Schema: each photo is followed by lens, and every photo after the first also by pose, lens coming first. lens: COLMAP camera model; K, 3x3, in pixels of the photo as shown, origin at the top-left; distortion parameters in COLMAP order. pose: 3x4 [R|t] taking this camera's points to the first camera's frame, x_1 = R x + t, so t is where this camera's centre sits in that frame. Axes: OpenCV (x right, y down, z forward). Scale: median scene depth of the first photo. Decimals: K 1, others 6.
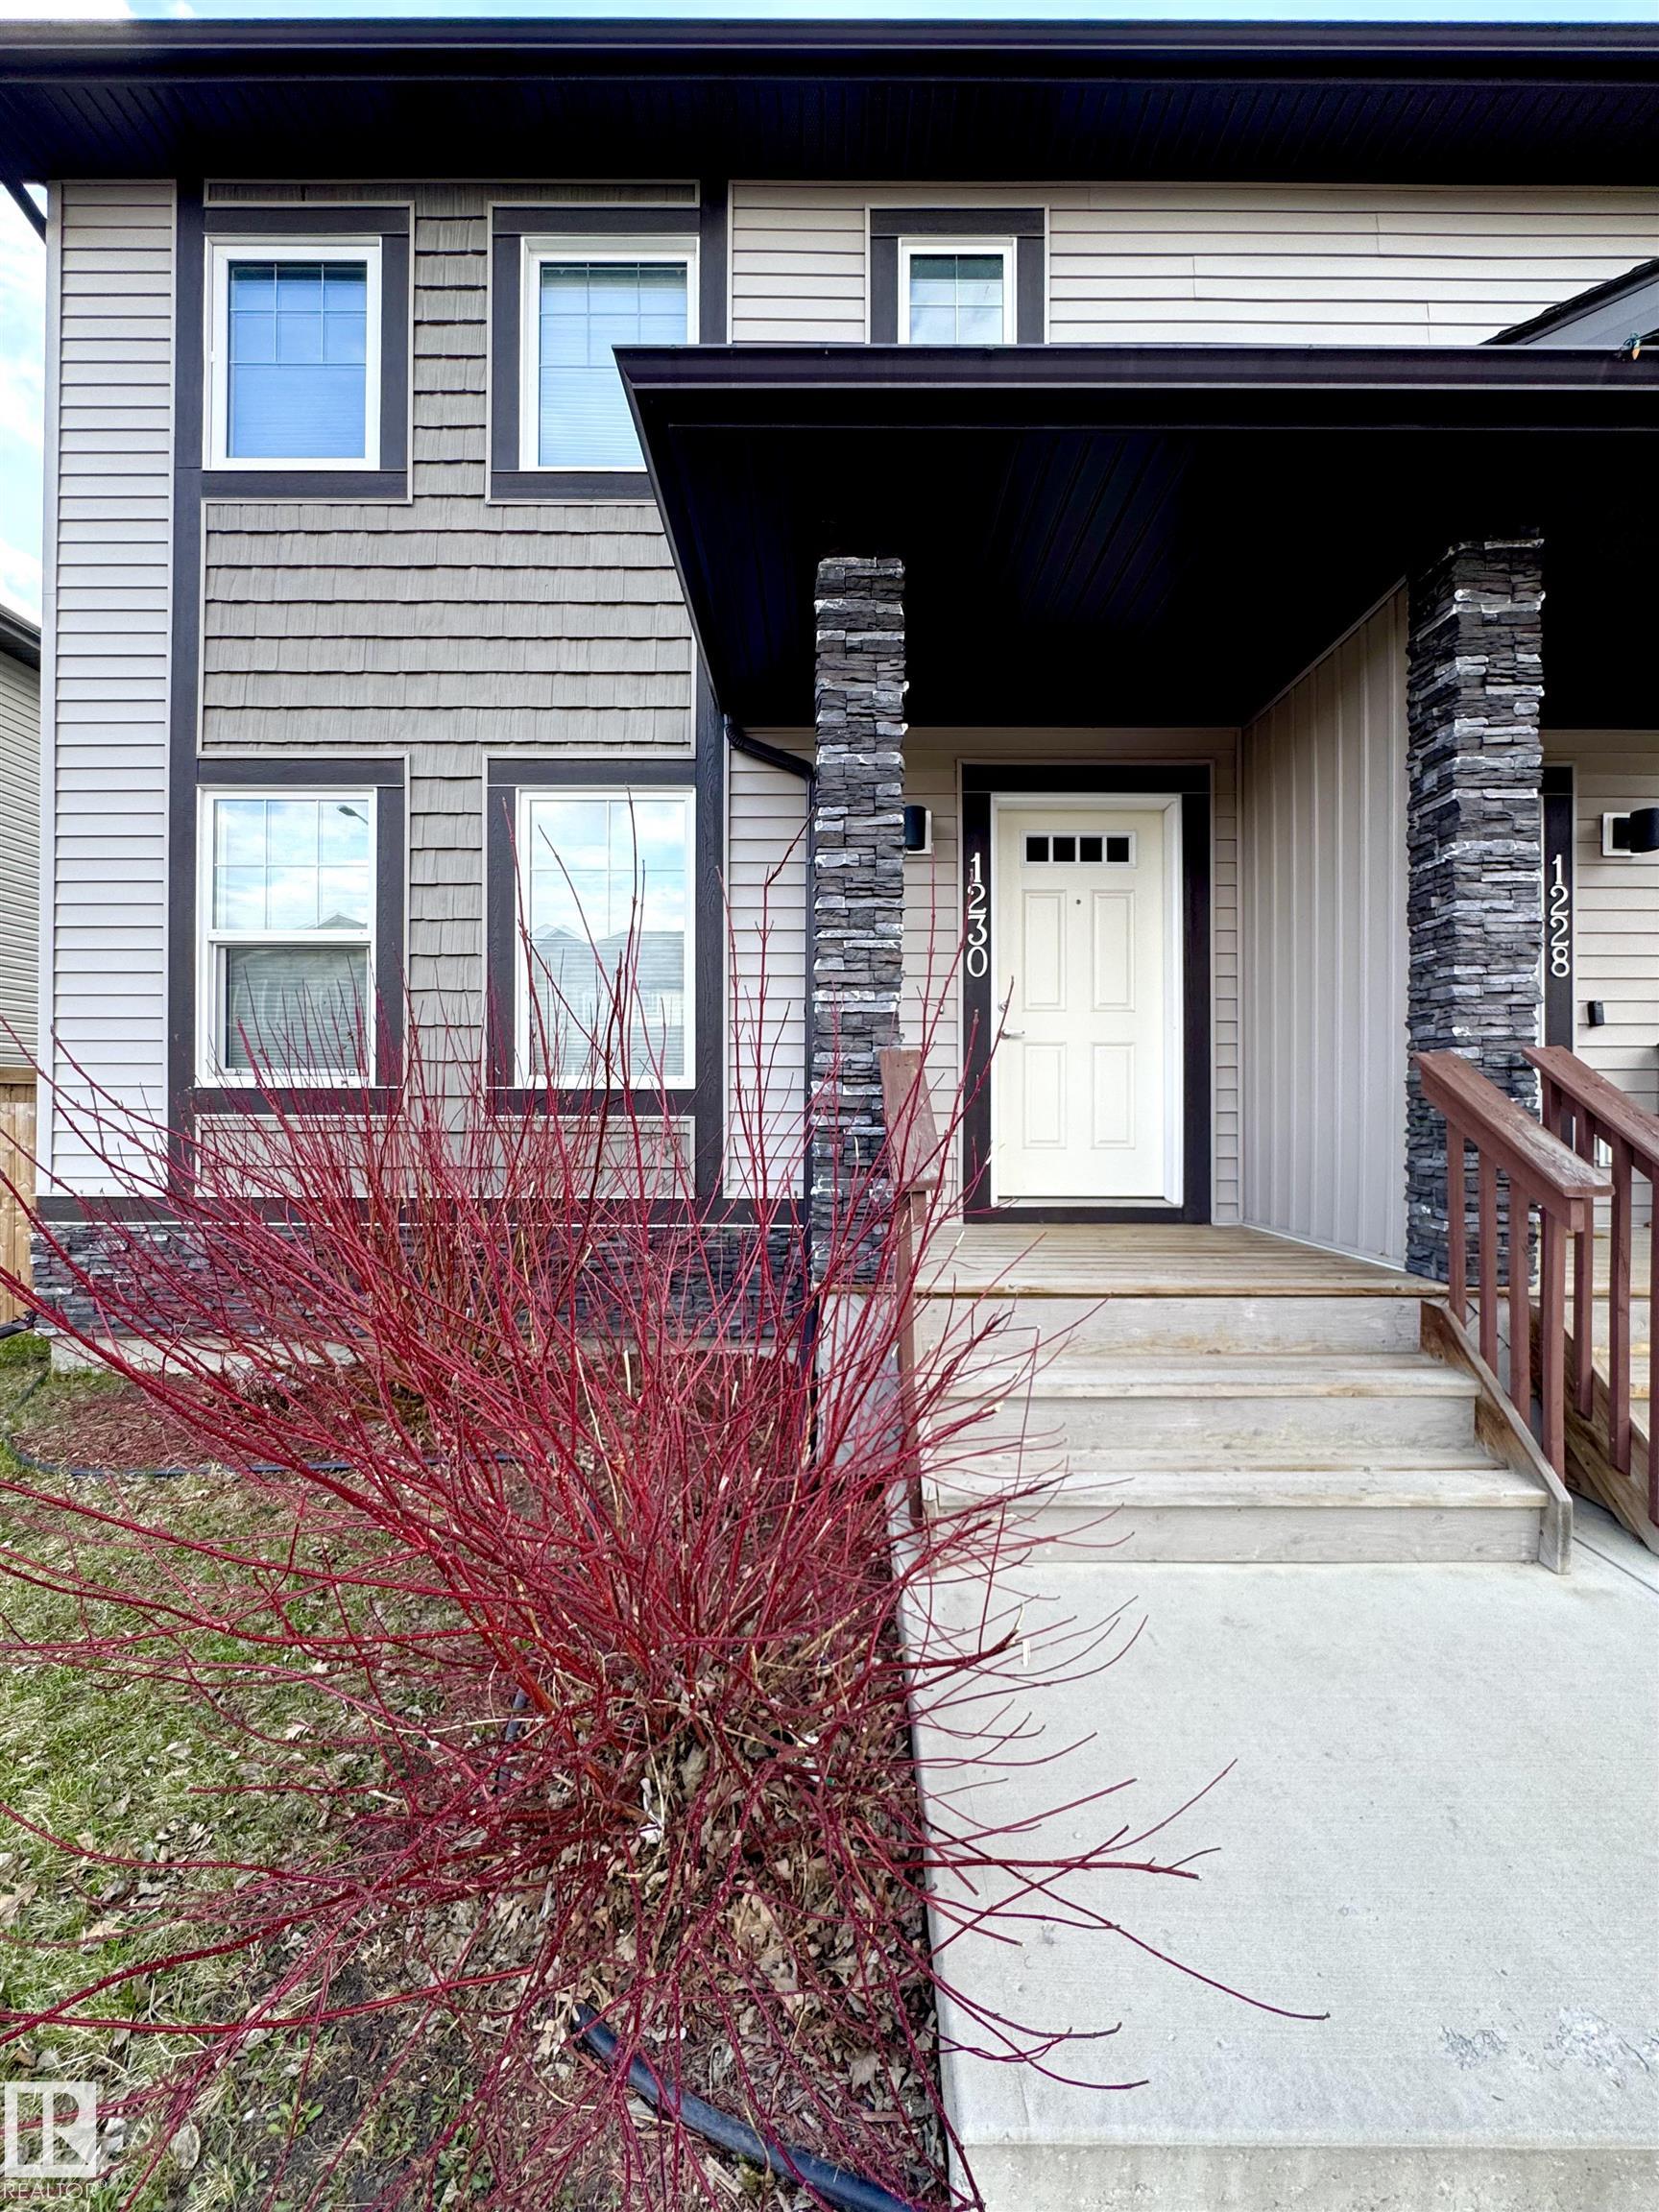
lens RADIAL K [[898.4, 0, 829.5], [0, 898.4, 1106.0], [0, 0, 1]] dist [-0.002287, -0.000703]
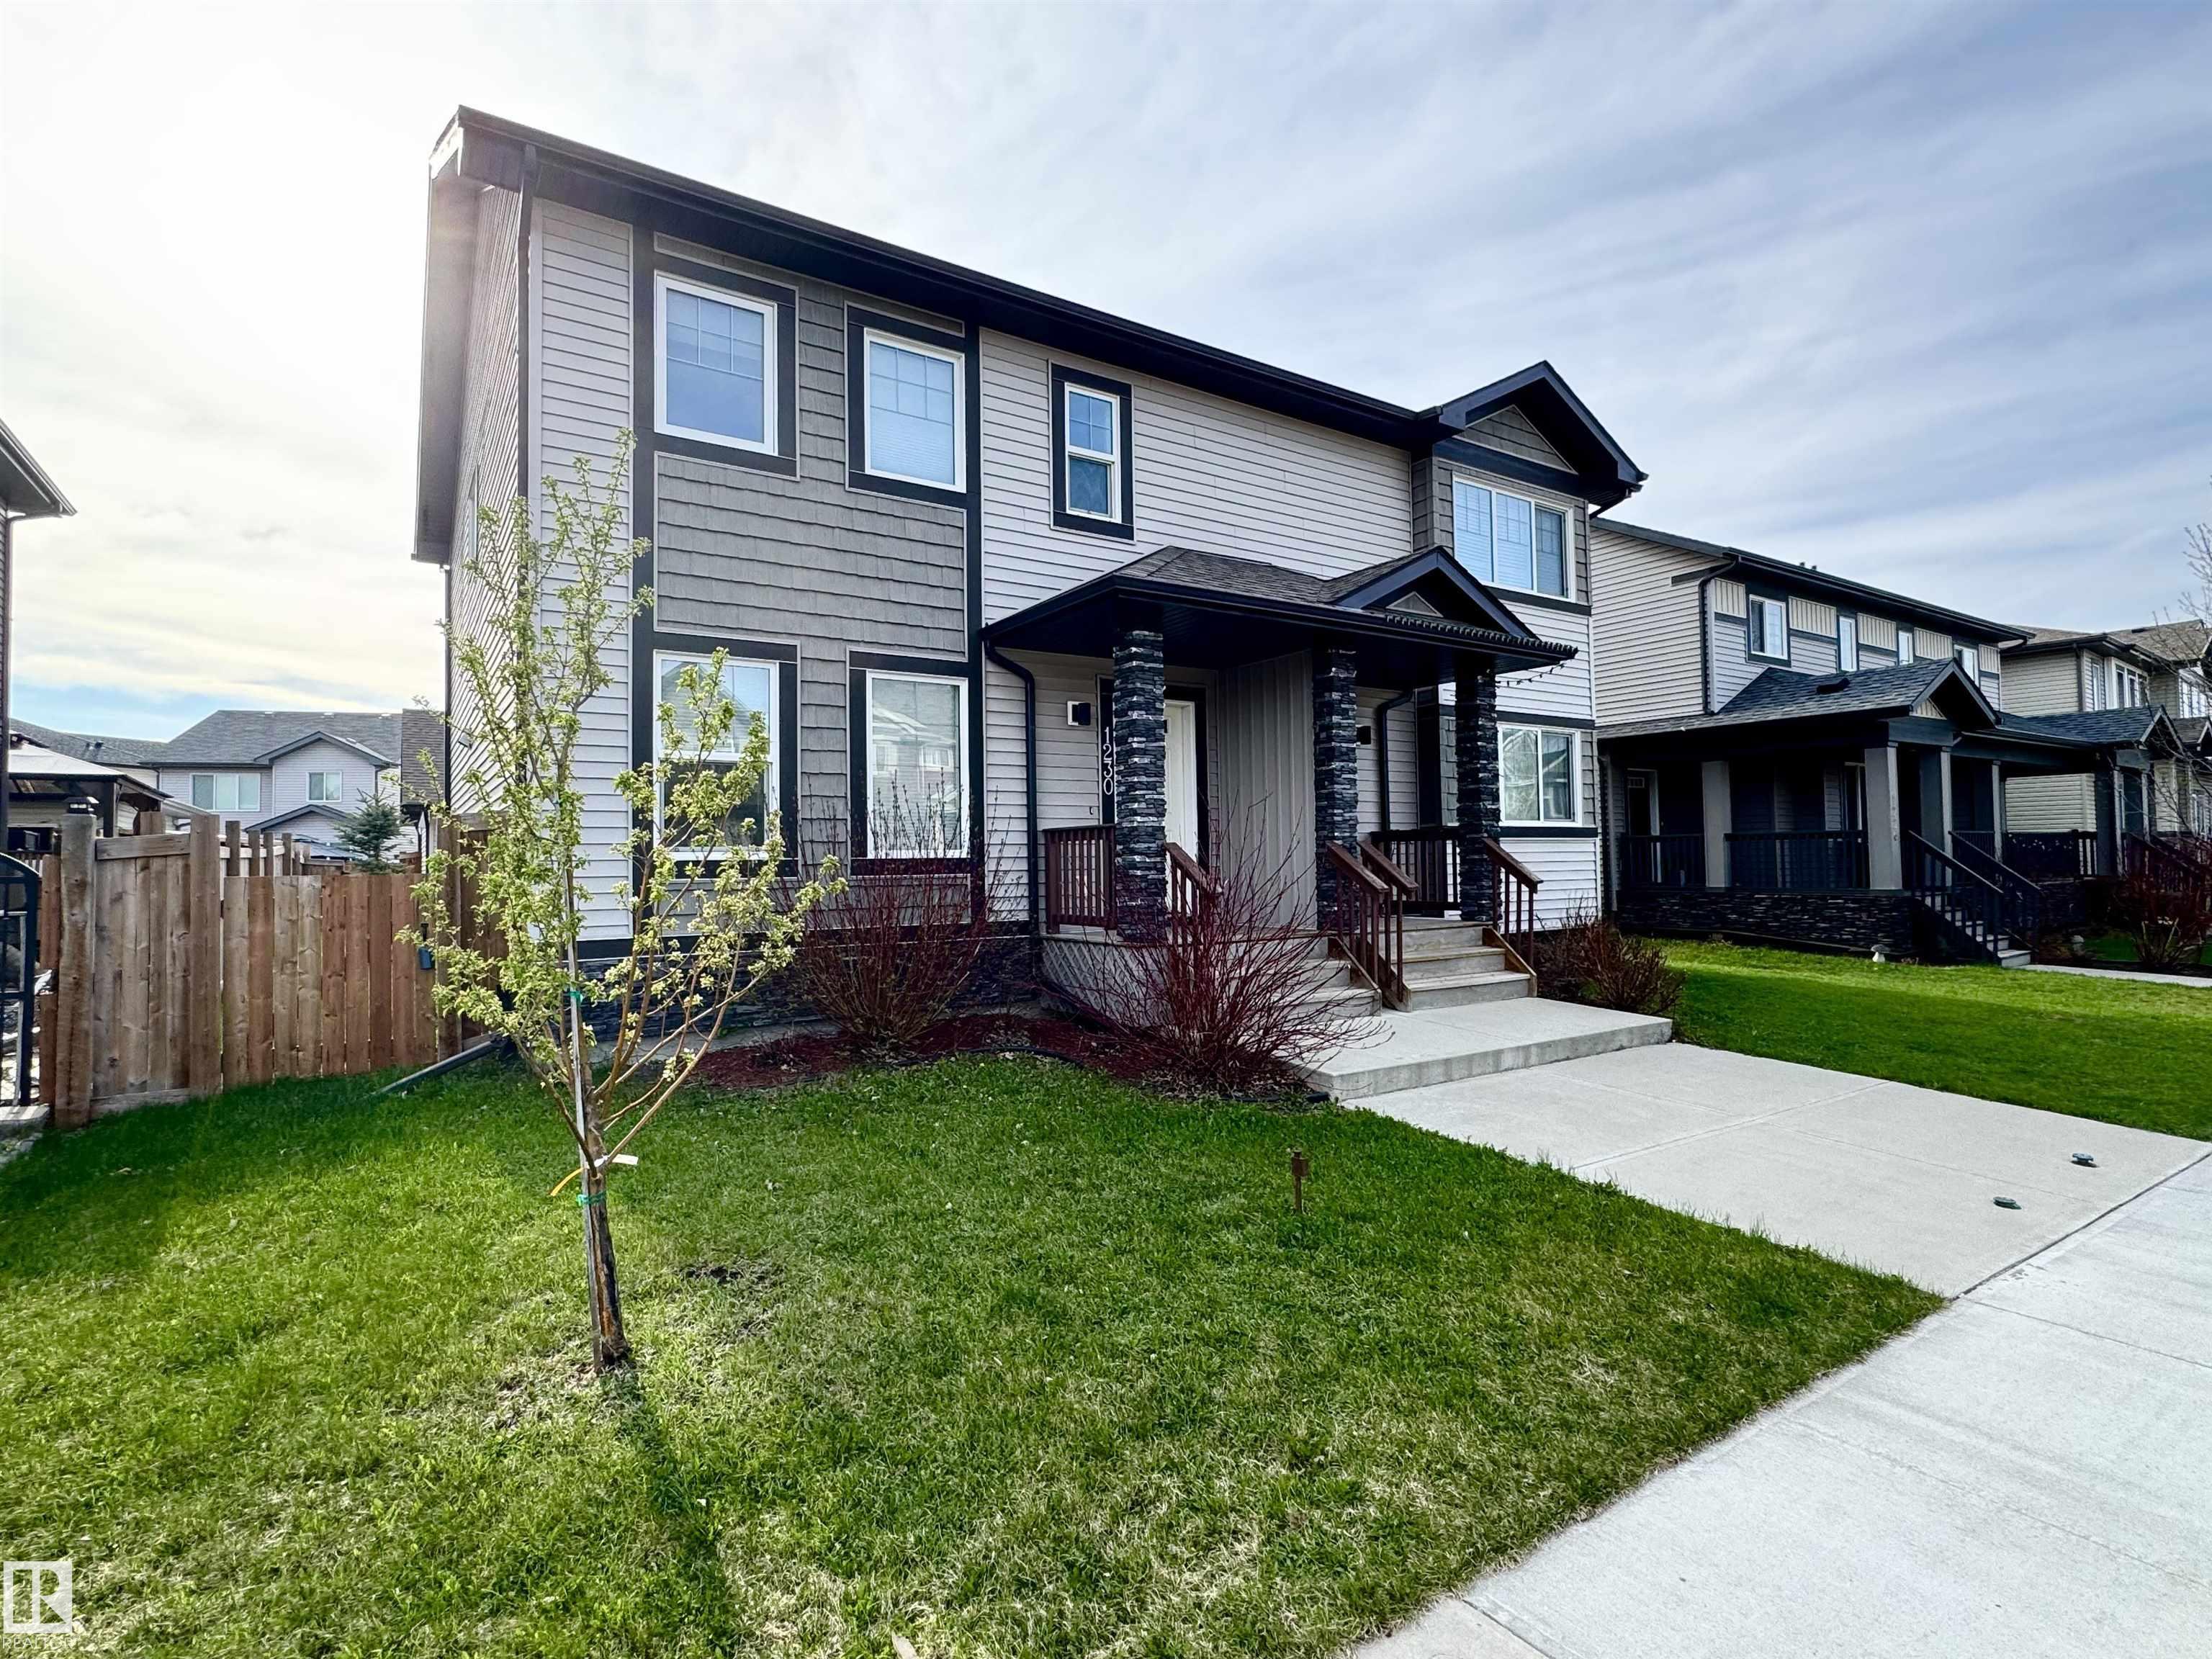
lens RADIAL K [[1096.4, 0, 1113.2], [0, 1096.4, 825.6], [0, 0, 1]] dist [-0.000151, -0.000946]
pose [[0.830161, 0.004976, 0.557501, -1.070940], [0.014122, 0.999452, -0.029950, -0.014147], [-0.557345, 0.032736, 0.829636, -0.854590]]
